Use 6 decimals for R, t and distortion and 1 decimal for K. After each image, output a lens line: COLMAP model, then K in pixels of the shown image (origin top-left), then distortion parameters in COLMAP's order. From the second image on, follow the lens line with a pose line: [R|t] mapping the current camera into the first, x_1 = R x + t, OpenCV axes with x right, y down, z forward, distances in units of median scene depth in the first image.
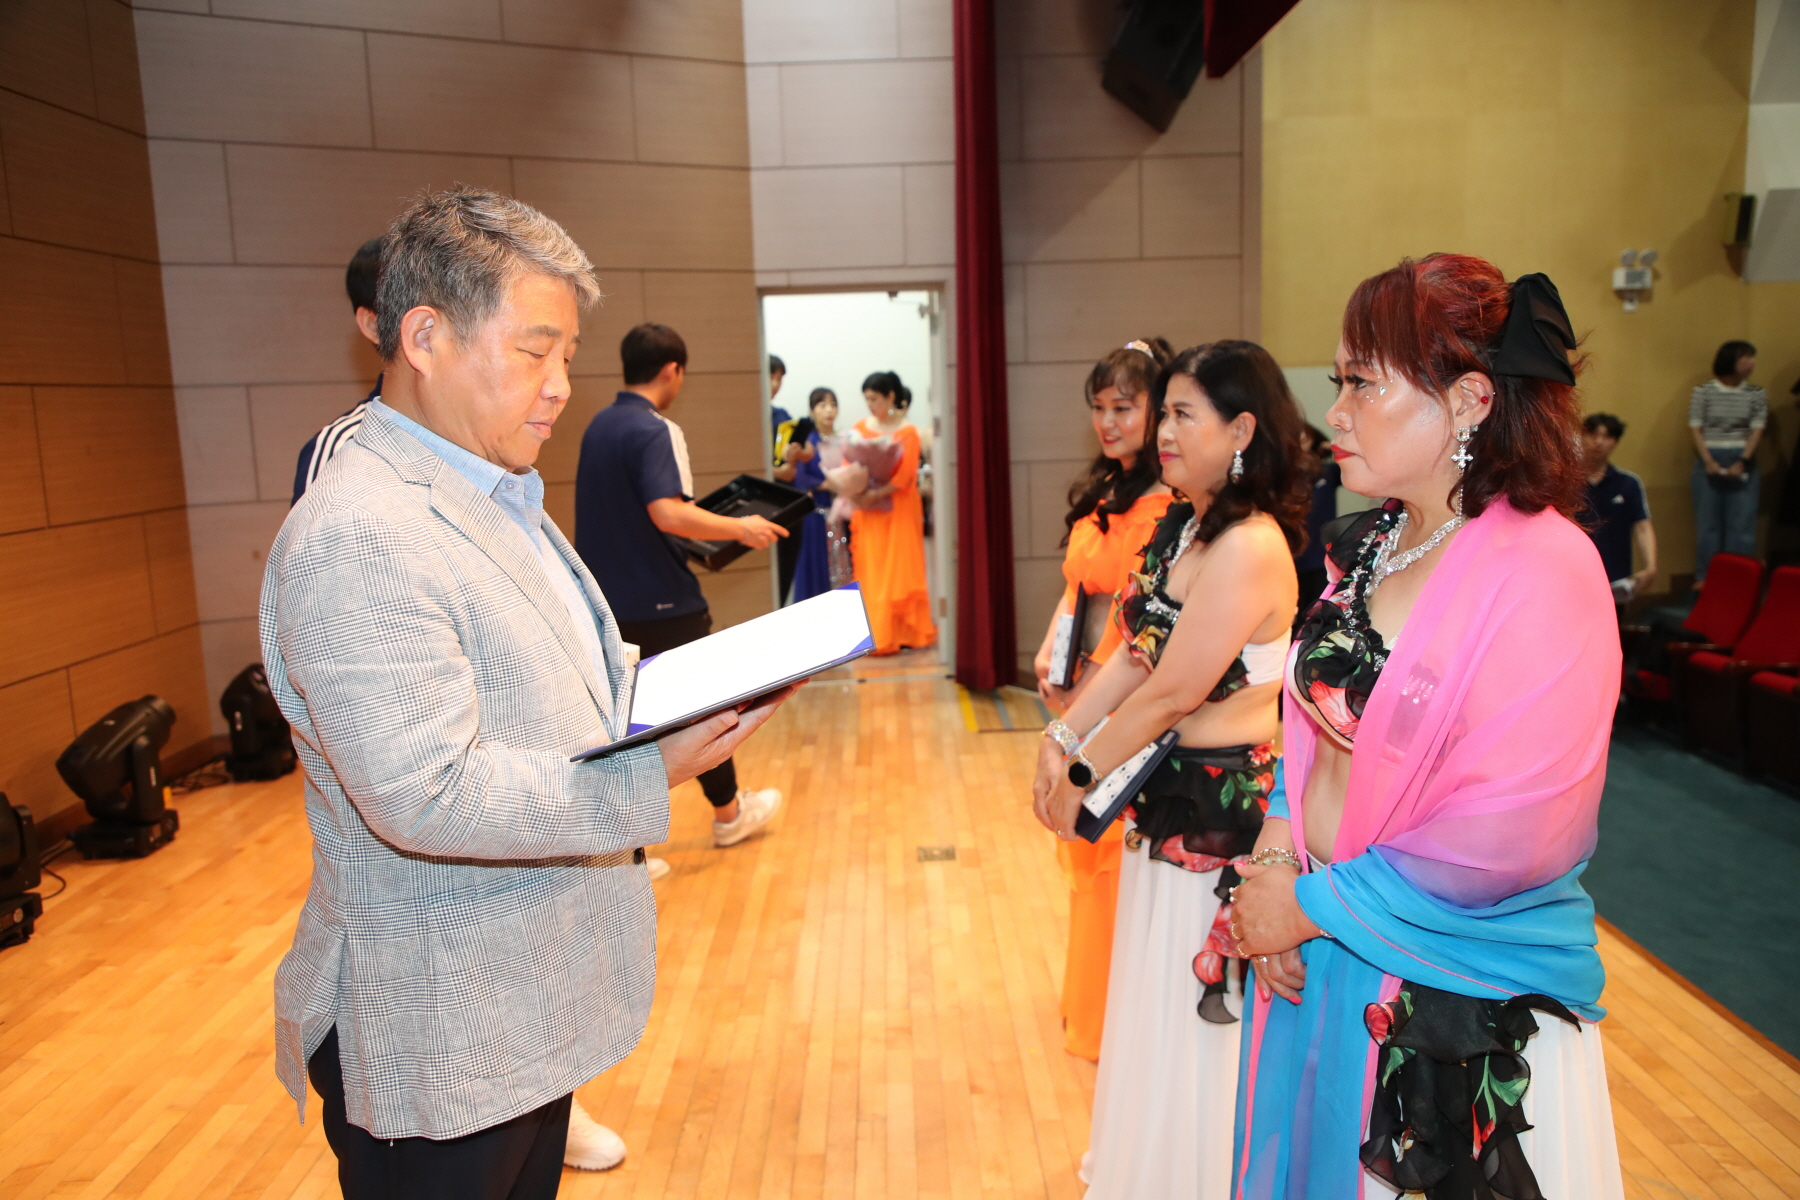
lens RADIAL K [[1364.3, 0, 900.0], [0, 1364.3, 600.0], [0, 0, 1]] dist [-0.015880, 0.008735]
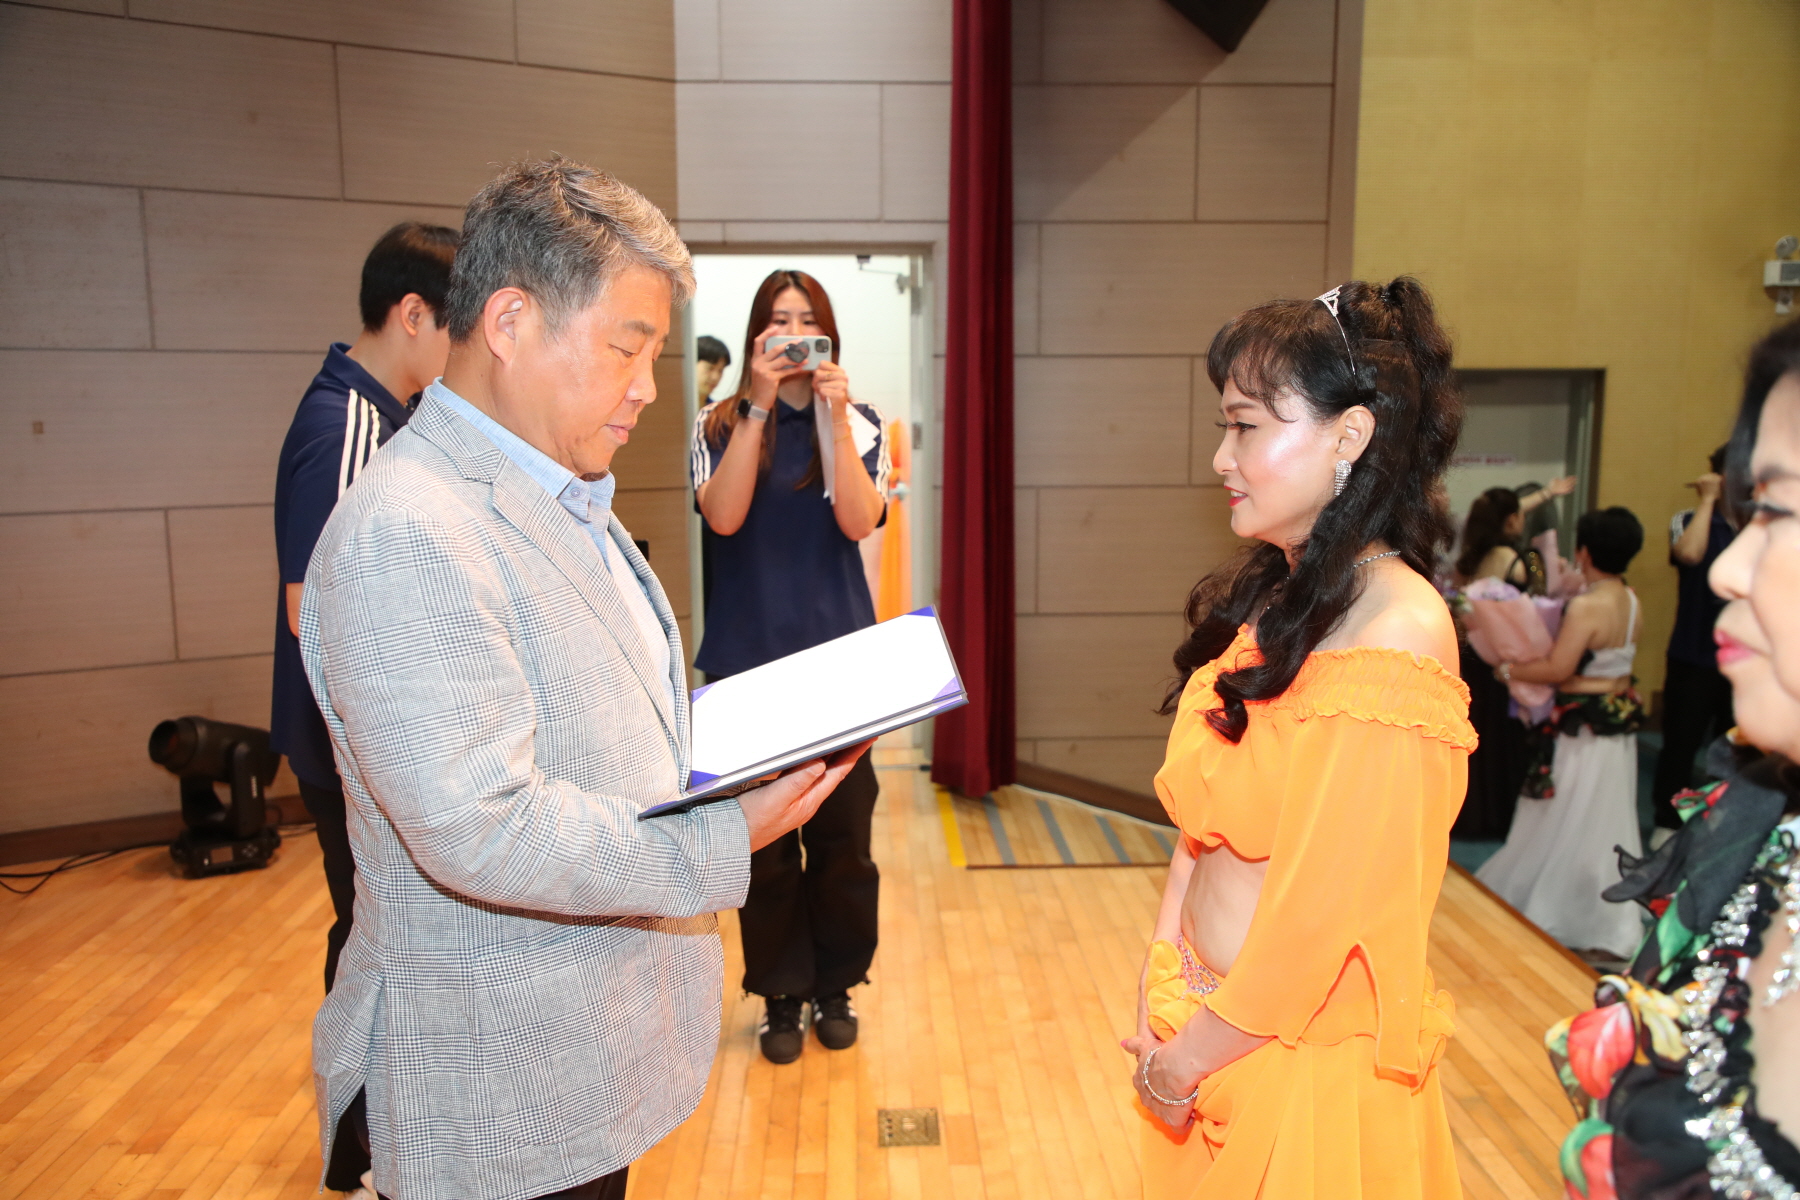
lens RADIAL K [[1437.7, 0, 900.0], [0, 1437.7, 600.0], [0, 0, 1]] dist [0.002819, 0.010481]
pose [[0.999337, 0.026352, 0.025143, -0.000030], [-0.026145, 0.999622, -0.008506, -0.031101], [-0.025357, 0.007843, 0.999648, 0.217155]]
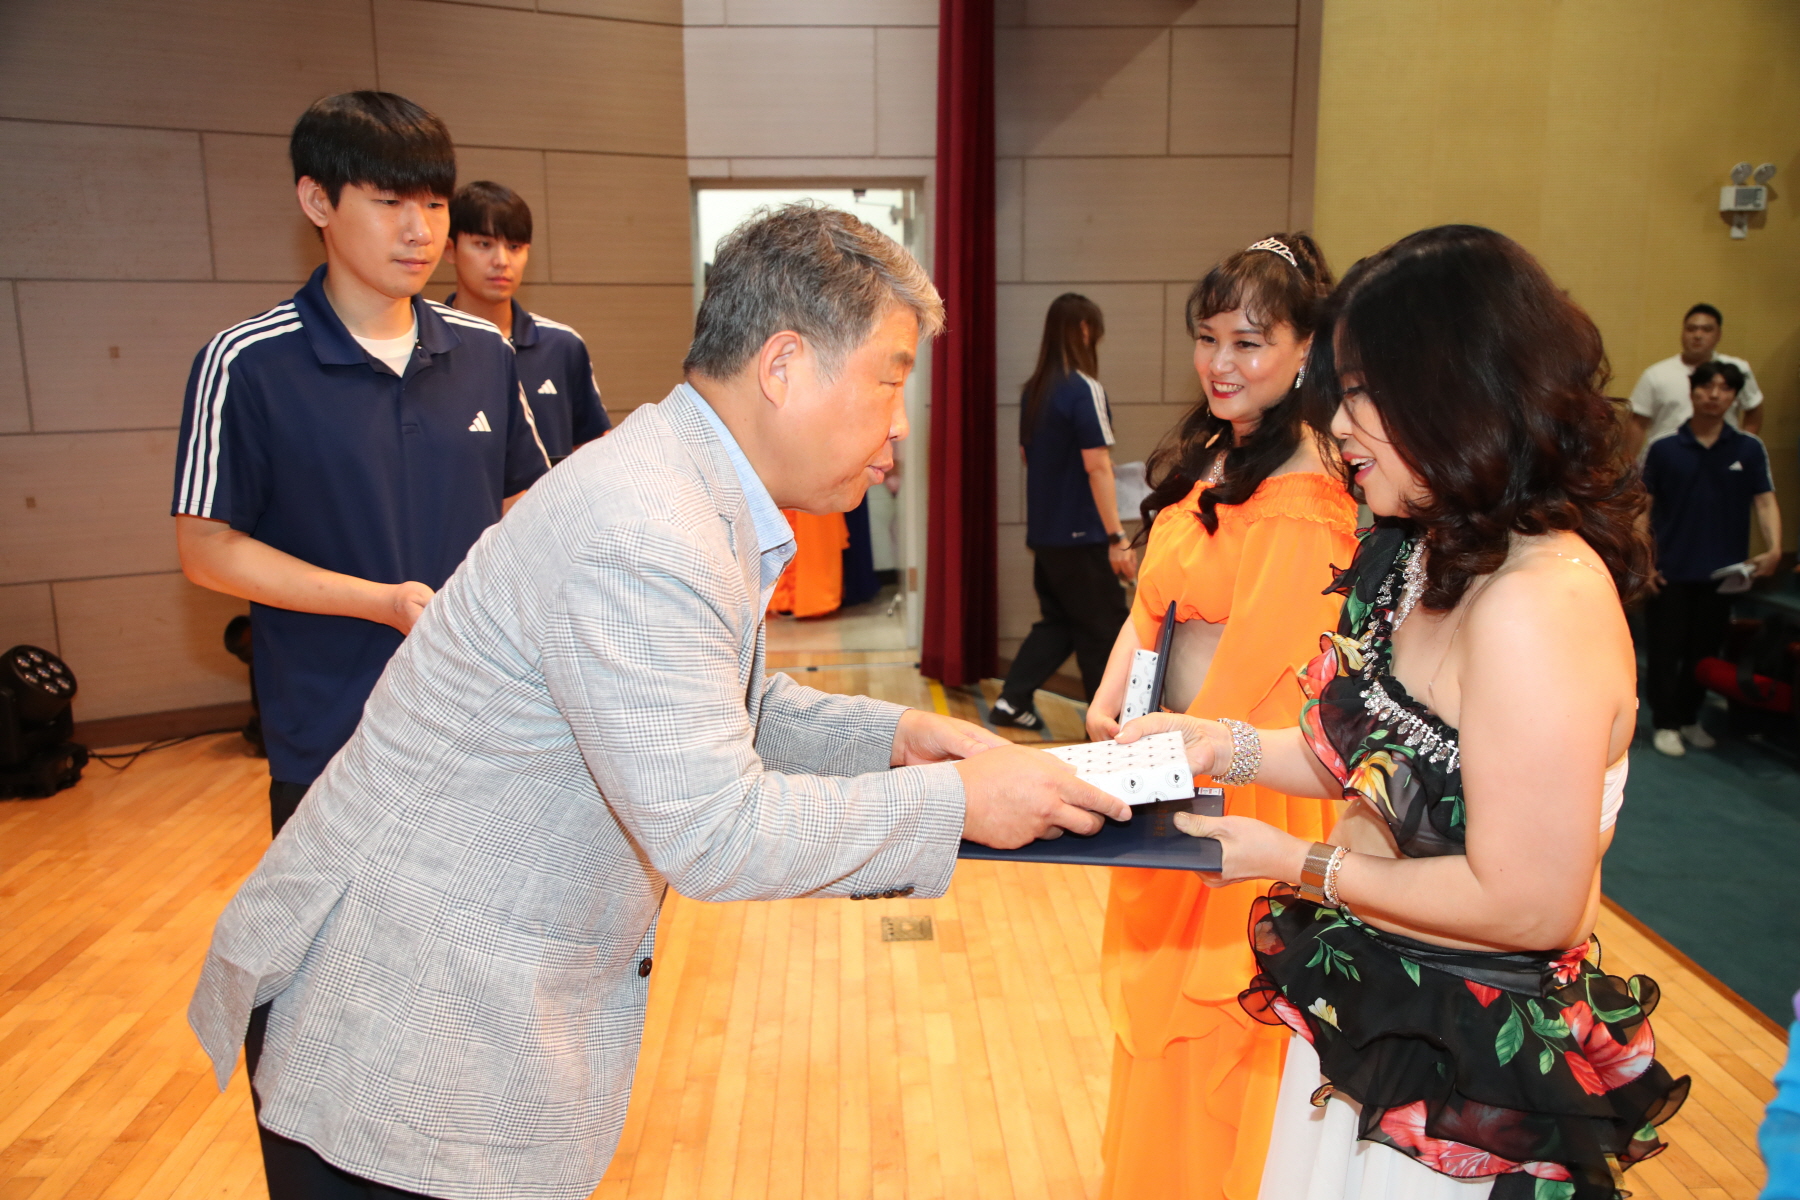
lens RADIAL K [[1476.1, 0, 900.0], [0, 1476.1, 600.0], [0, 0, 1]] dist [0.008725, 0.017141]
pose [[0.999342, 0.019199, 0.030767, -0.003608], [-0.020258, 0.999201, 0.034463, -0.014460], [-0.030081, -0.035064, 0.998932, 0.123255]]
